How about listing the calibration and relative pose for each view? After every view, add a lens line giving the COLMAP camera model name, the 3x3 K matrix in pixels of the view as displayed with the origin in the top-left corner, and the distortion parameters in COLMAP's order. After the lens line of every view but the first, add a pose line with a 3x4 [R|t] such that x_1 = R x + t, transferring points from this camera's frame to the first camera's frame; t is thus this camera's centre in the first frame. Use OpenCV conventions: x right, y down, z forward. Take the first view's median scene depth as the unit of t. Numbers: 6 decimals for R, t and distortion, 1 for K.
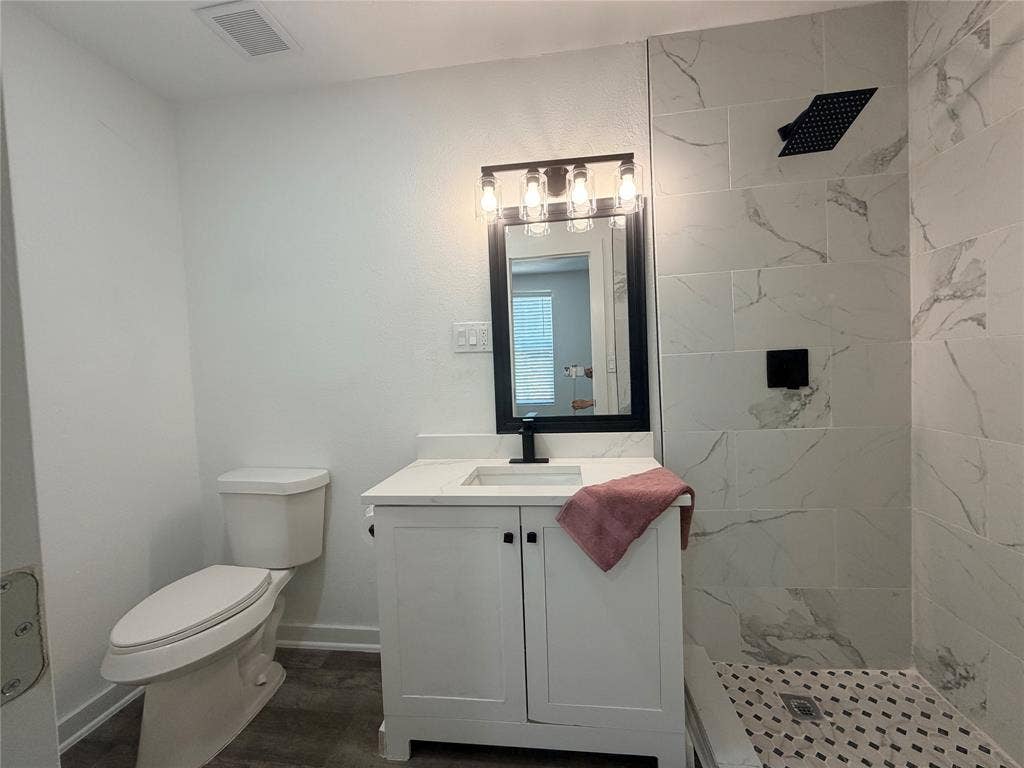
lens RADIAL K [[409.8, 0, 510.4], [0, 409.8, 384.3], [0, 0, 1]] dist [0.004422, -0.000235]
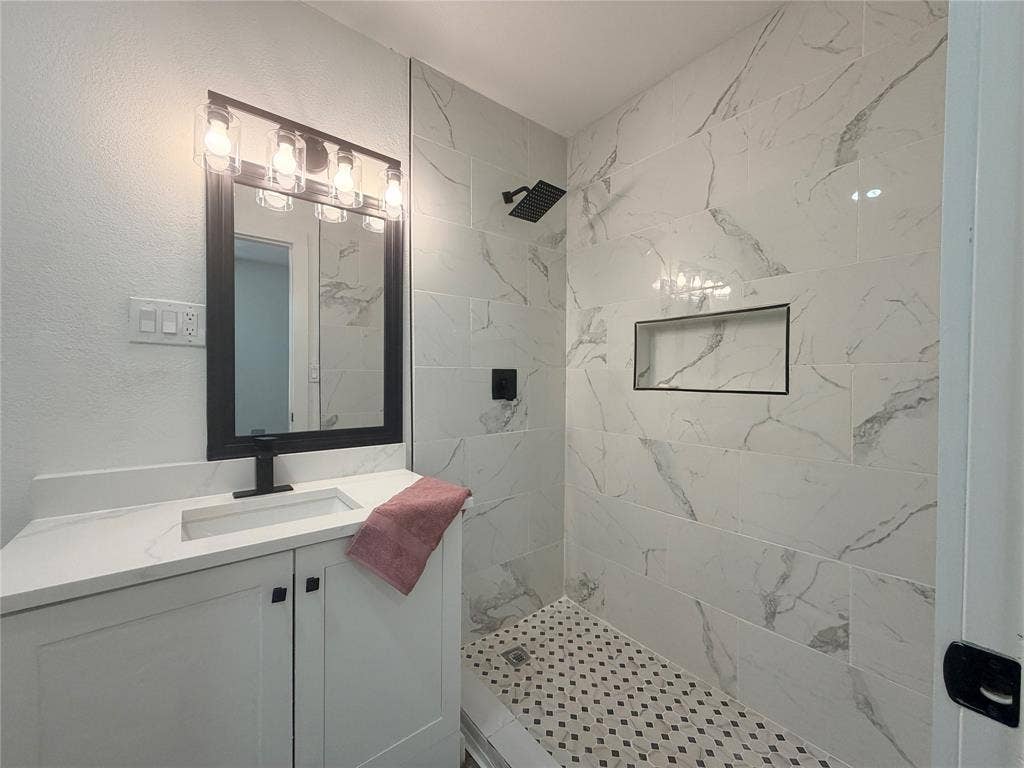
lens RADIAL K [[409.8, 0, 509.9], [0, 409.8, 384.8], [0, 0, 1]] dist [0.004422, -0.000235]
pose [[0.695106, 0.033968, 0.718104, -0.208512], [-0.010824, 0.999264, -0.036791, 0.009209], [-0.718826, 0.017801, 0.694962, 0.128975]]
